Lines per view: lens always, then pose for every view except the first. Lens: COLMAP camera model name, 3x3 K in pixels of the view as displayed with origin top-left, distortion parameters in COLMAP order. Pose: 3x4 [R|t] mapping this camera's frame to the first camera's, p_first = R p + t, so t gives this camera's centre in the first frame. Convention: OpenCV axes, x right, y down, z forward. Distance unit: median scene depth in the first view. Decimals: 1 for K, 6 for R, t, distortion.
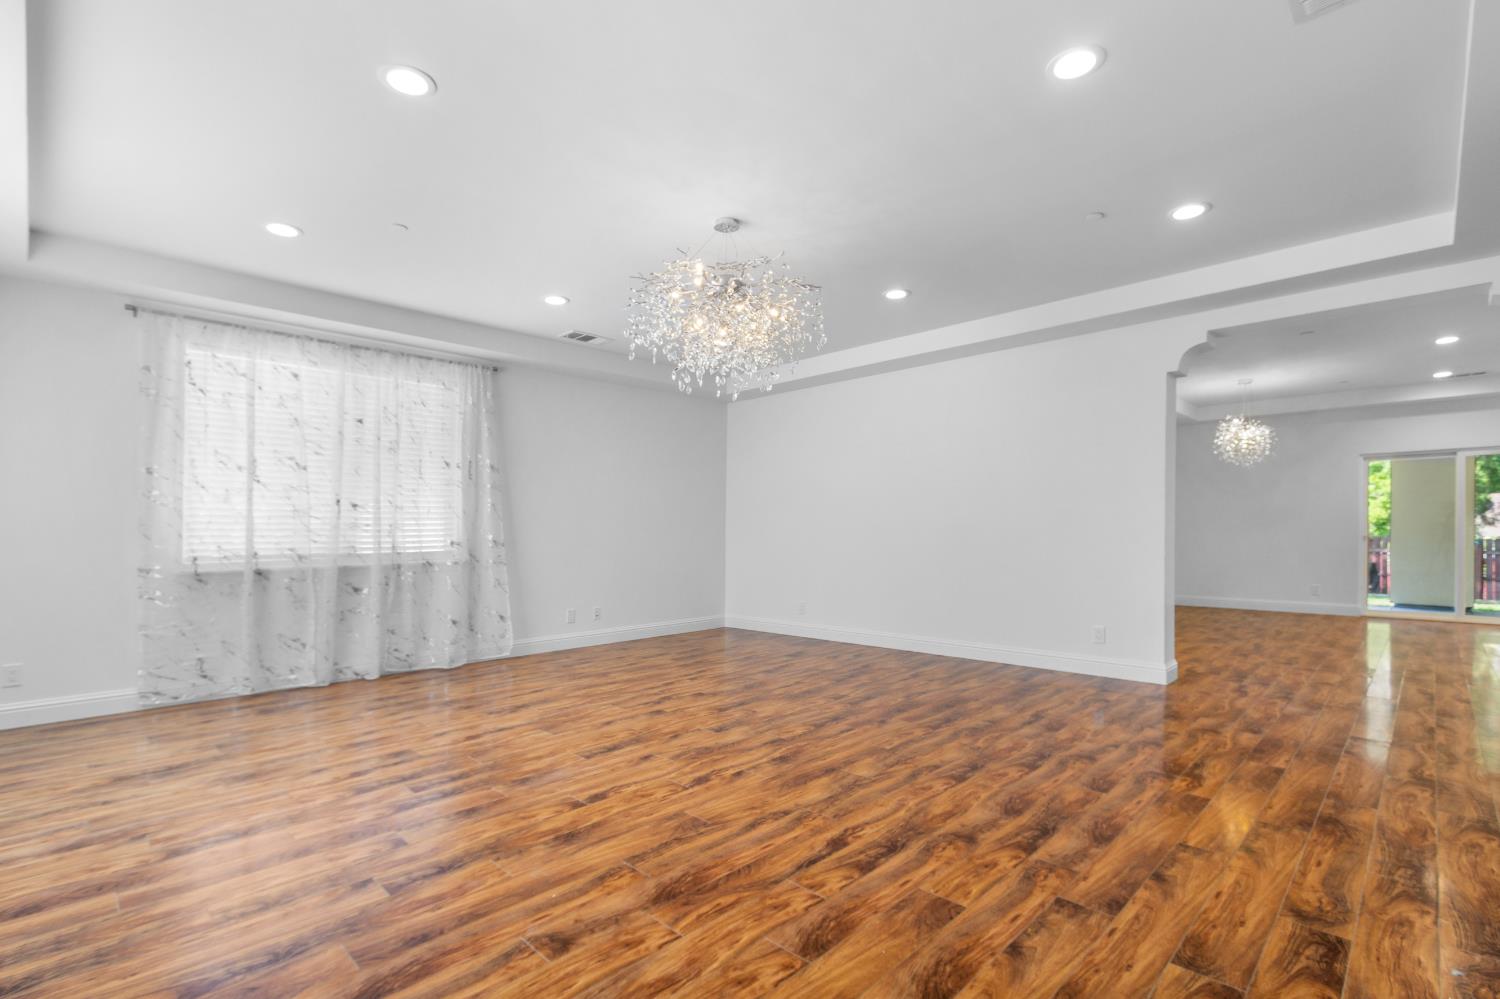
lens RADIAL K [[705.6, 0, 759.2], [0, 705.6, 536.8], [0, 0, 1]] dist [0.002733, 0.001016]
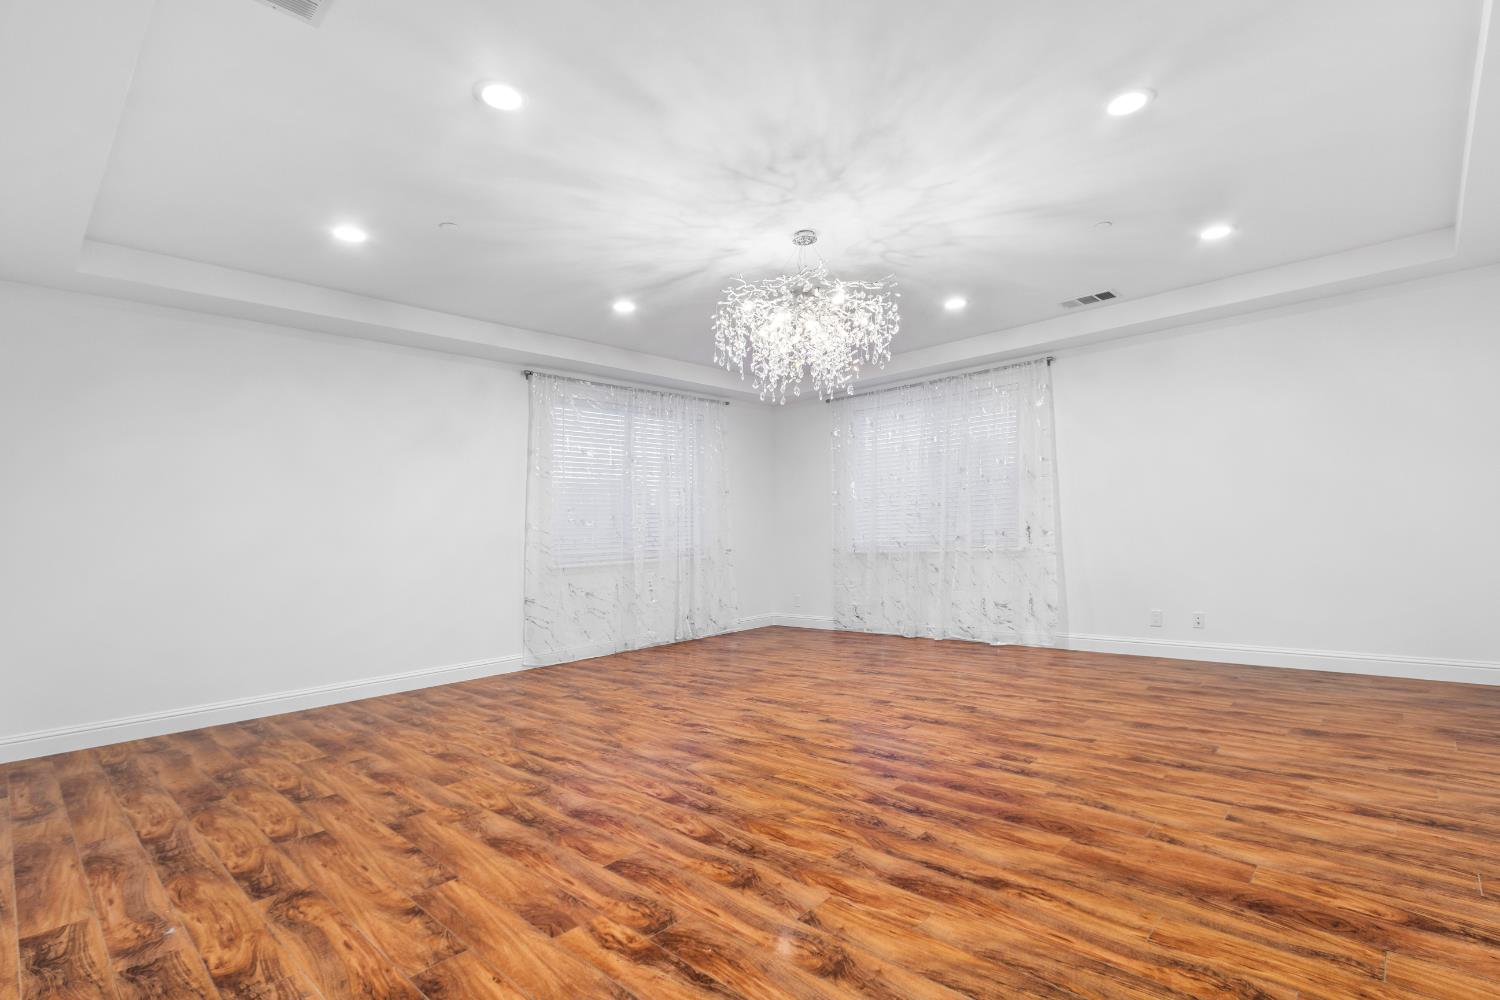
lens RADIAL K [[705.6, 0, 748.4], [0, 705.6, 499.0], [0, 0, 1]] dist [0.002733, 0.001016]
pose [[0.009246, -0.044217, -0.998979, 1.311779], [0.025435, 0.998709, -0.043969, -0.009629], [0.999634, -0.025003, 0.010358, 1.174120]]
